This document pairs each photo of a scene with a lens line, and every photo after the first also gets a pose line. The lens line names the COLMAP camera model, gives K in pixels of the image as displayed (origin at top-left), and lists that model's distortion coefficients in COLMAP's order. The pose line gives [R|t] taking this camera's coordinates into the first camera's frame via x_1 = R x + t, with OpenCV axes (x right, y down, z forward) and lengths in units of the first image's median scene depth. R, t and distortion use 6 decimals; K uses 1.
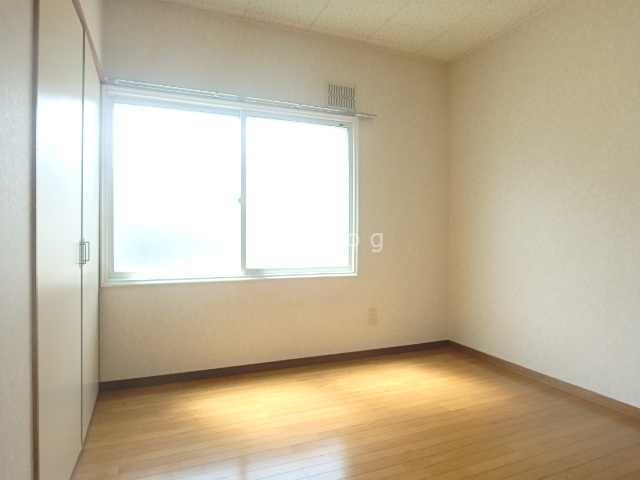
lens RADIAL K [[396.2, 0, 322.1], [0, 396.2, 239.2], [0, 0, 1]] dist [-0.026275, -0.000226]
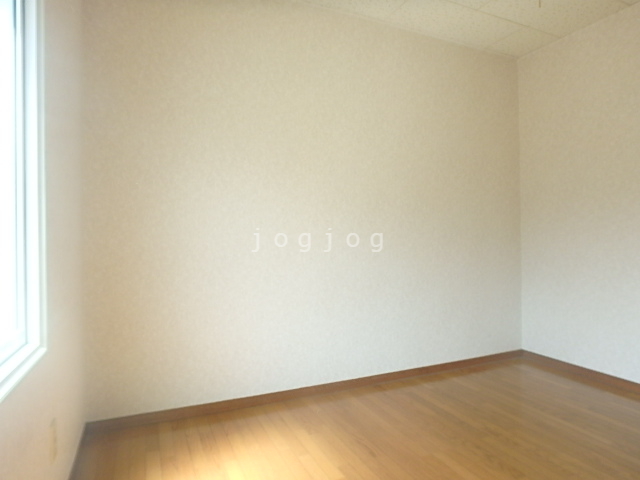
lens RADIAL K [[396.2, 0, 322.1], [0, 396.2, 239.2], [0, 0, 1]] dist [-0.026275, -0.000226]
pose [[-0.026531, -0.006596, 0.999626, -0.383116], [0.013176, 0.999889, 0.006947, -0.019843], [-0.999561, 0.013355, -0.026441, 0.981343]]
